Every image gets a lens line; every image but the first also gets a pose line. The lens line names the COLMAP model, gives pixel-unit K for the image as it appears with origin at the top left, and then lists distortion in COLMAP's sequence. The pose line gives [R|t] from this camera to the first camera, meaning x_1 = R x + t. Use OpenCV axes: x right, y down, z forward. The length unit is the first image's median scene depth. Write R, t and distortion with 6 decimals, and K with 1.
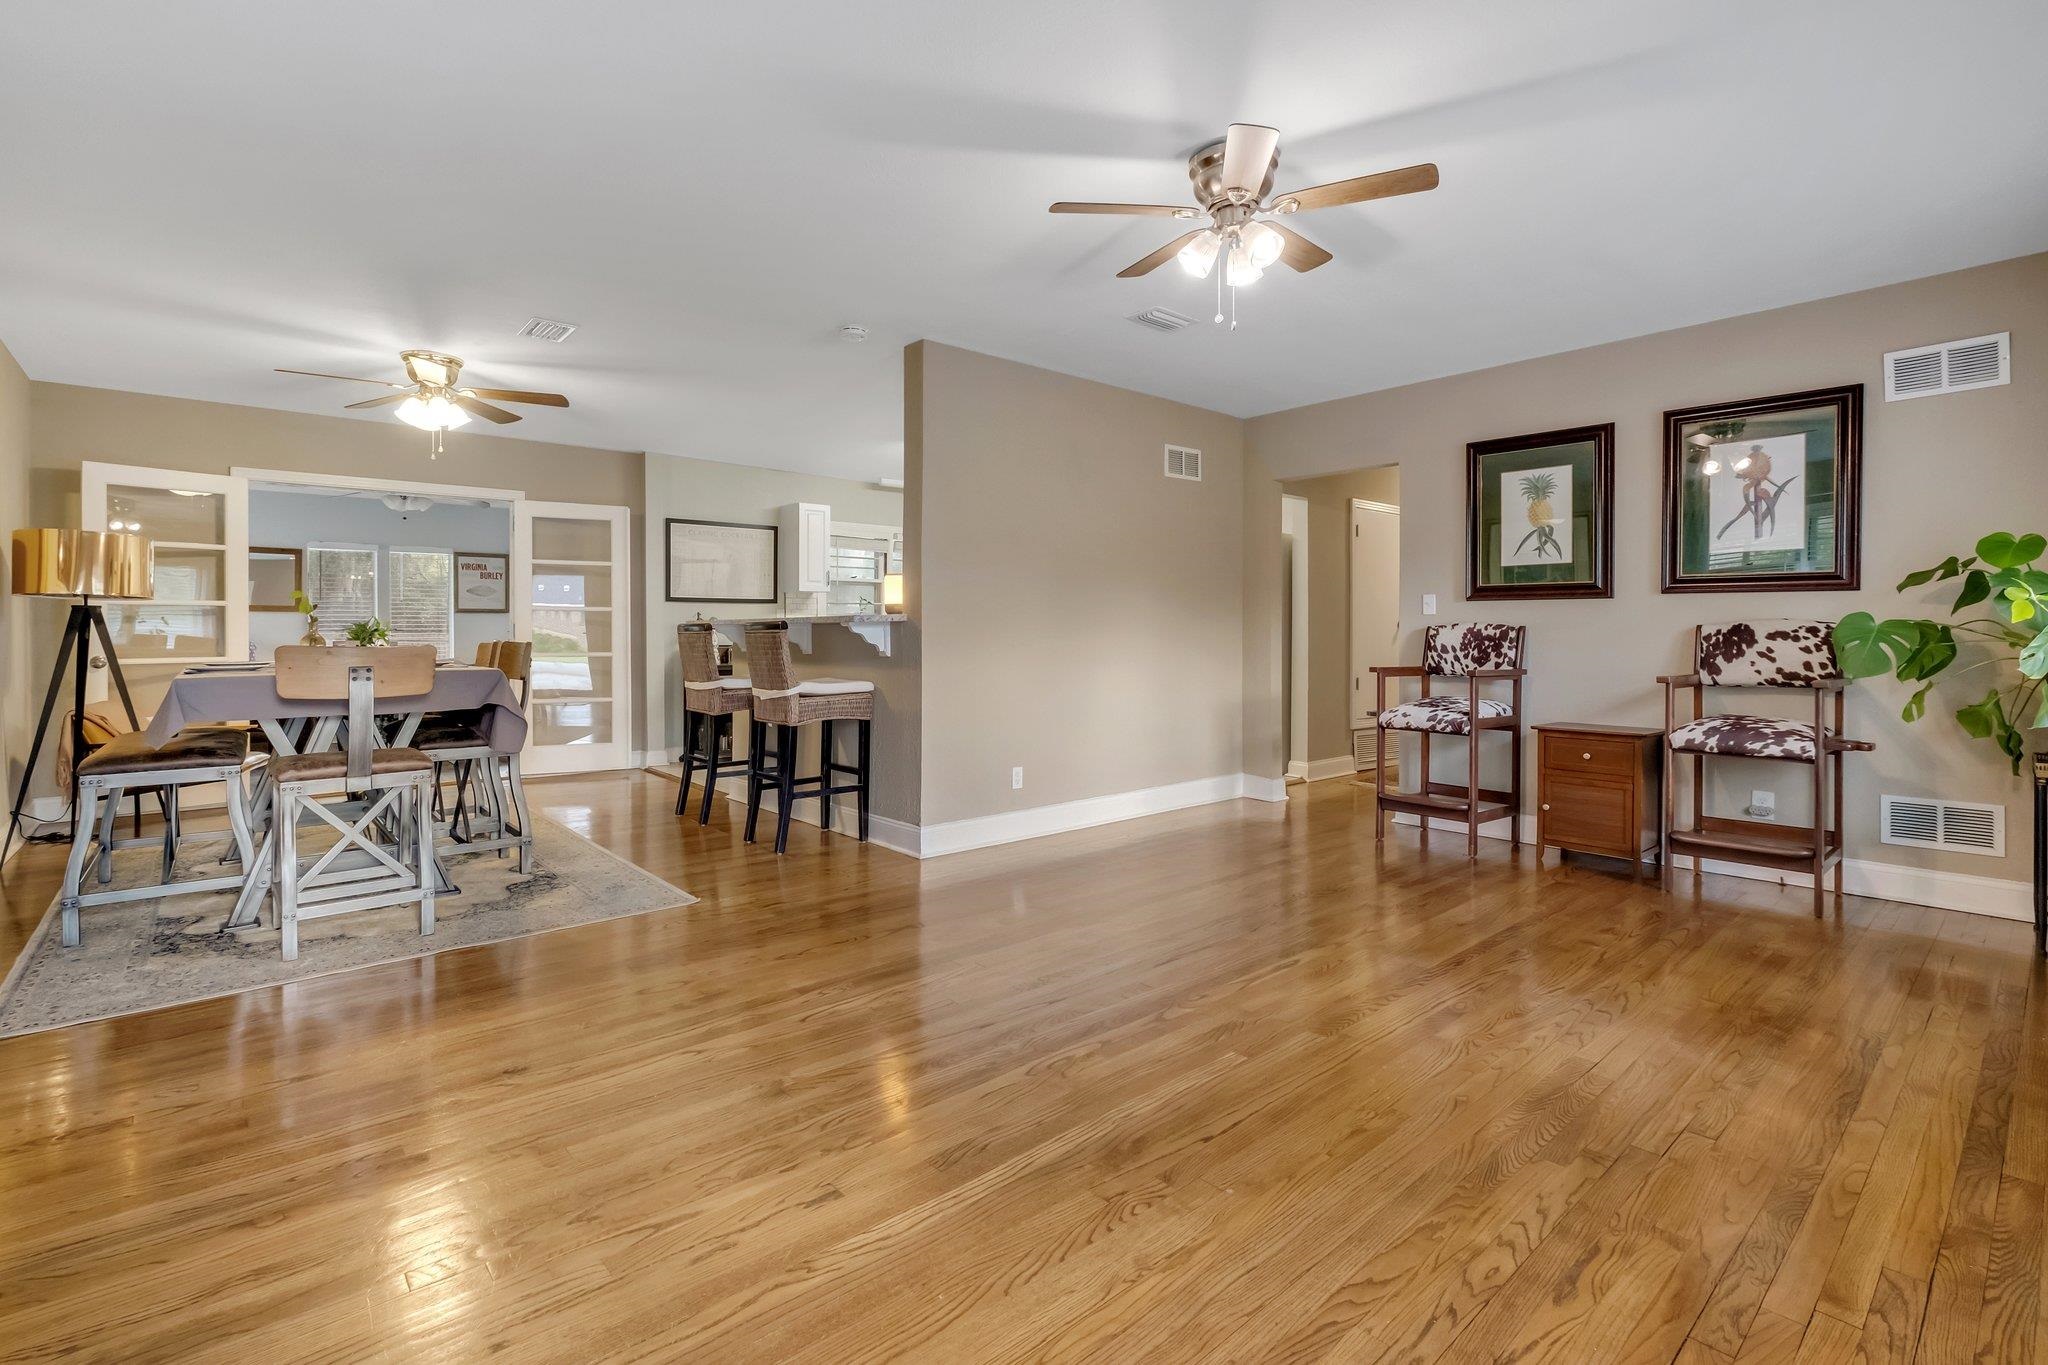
lens RADIAL K [[907.6, 0, 964.4], [0, 907.6, 630.0], [0, 0, 1]] dist [-0.005229, 0.001089]
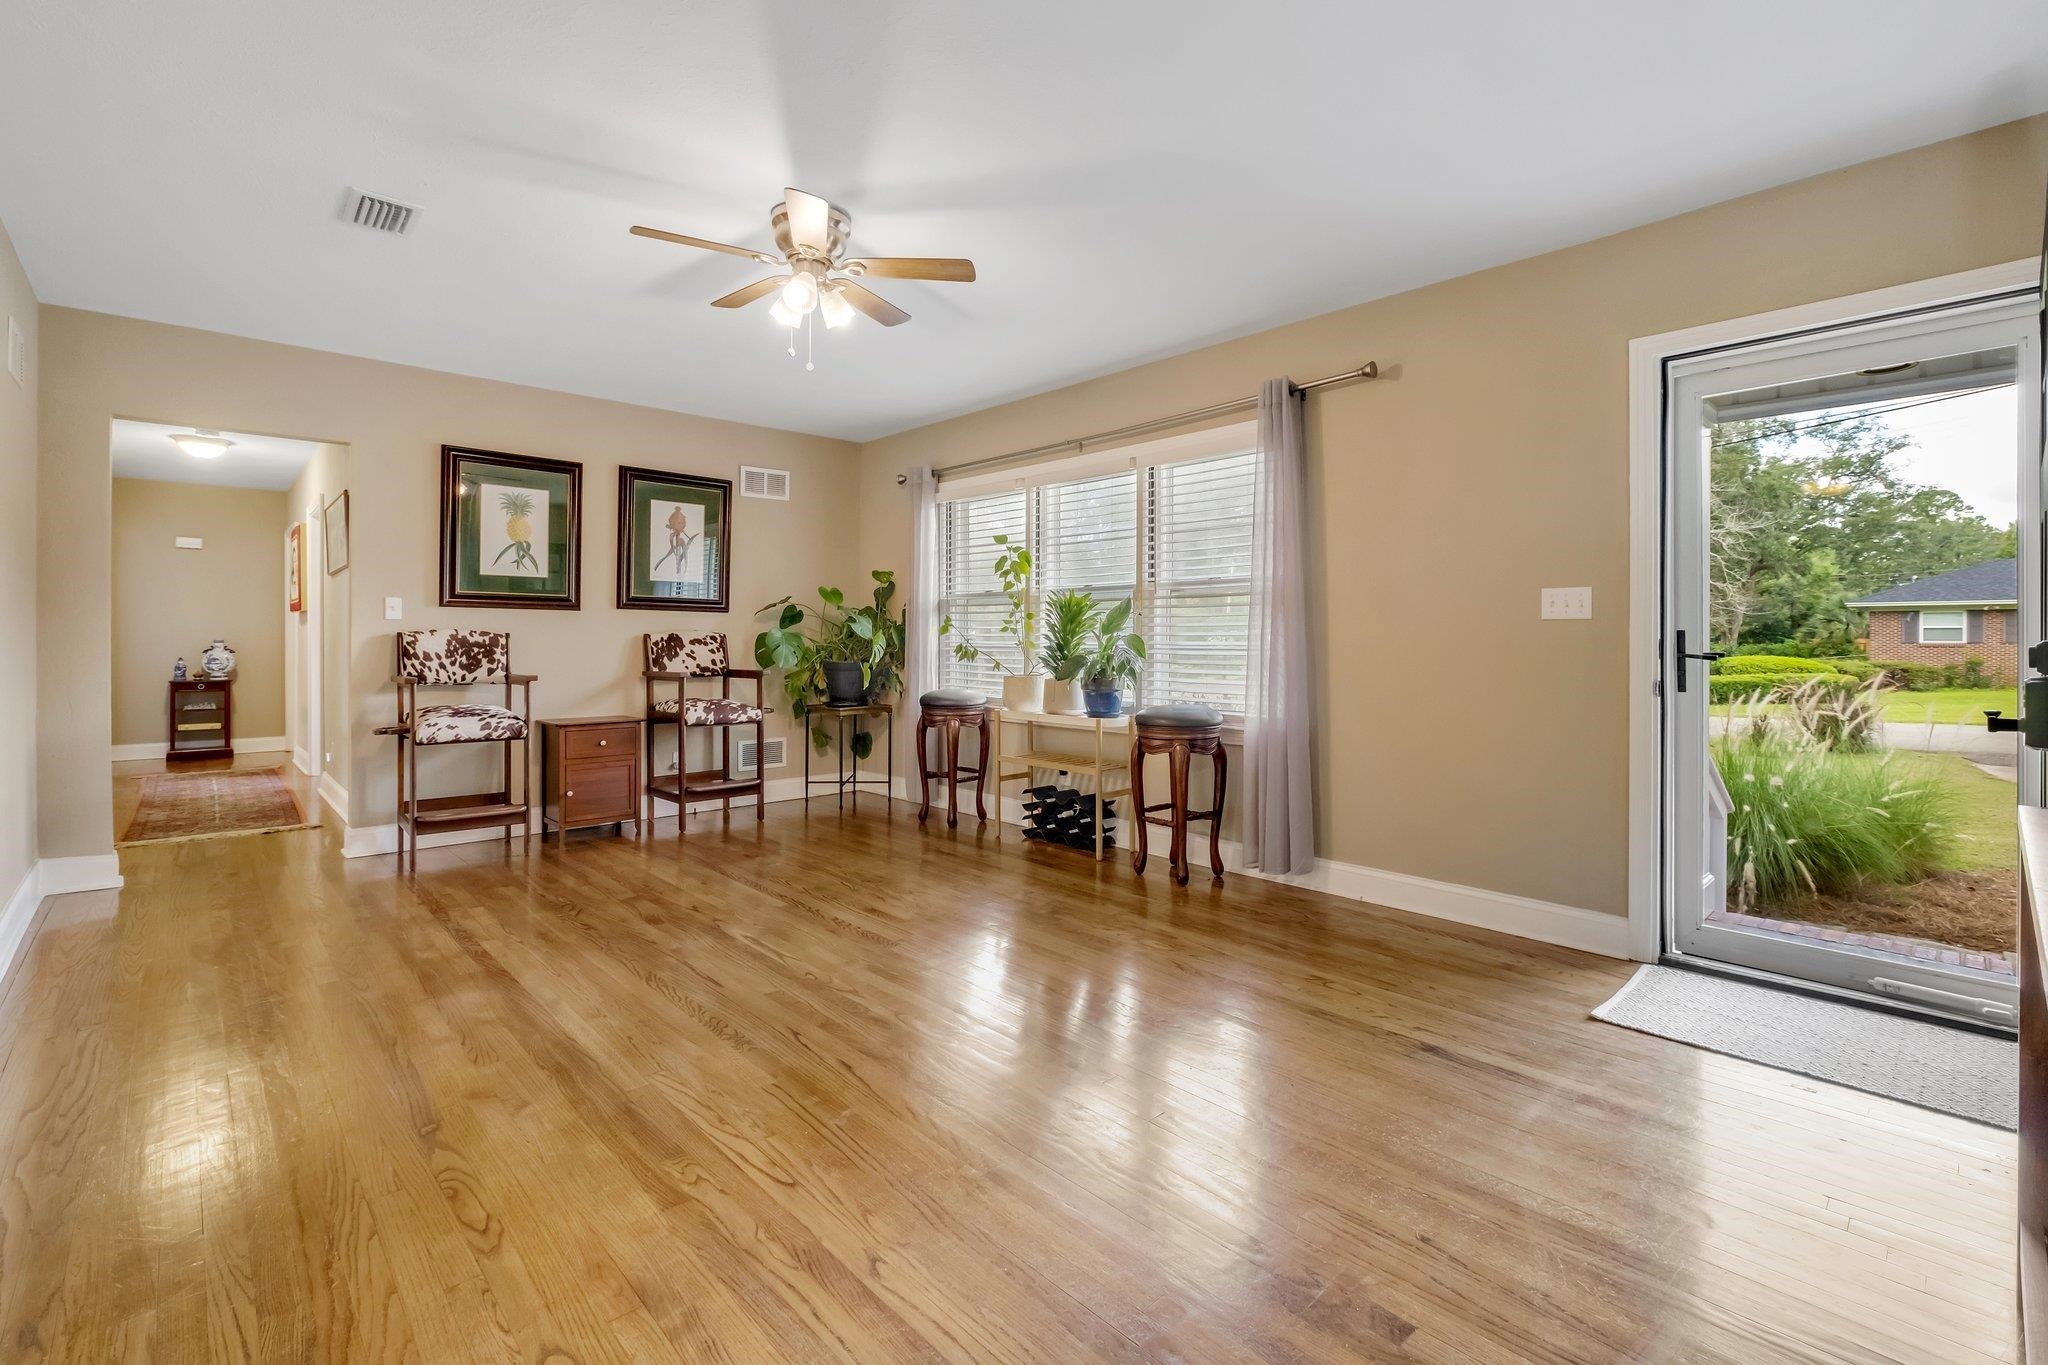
lens RADIAL K [[907.6, 0, 1030.6], [0, 907.6, 640.1], [0, 0, 1]] dist [-0.005229, 0.001089]
pose [[-0.061149, -0.002090, 0.998126, -0.502844], [-0.006748, 0.999976, 0.001680, -0.002244], [-0.998106, -0.006633, -0.061162, 0.476023]]
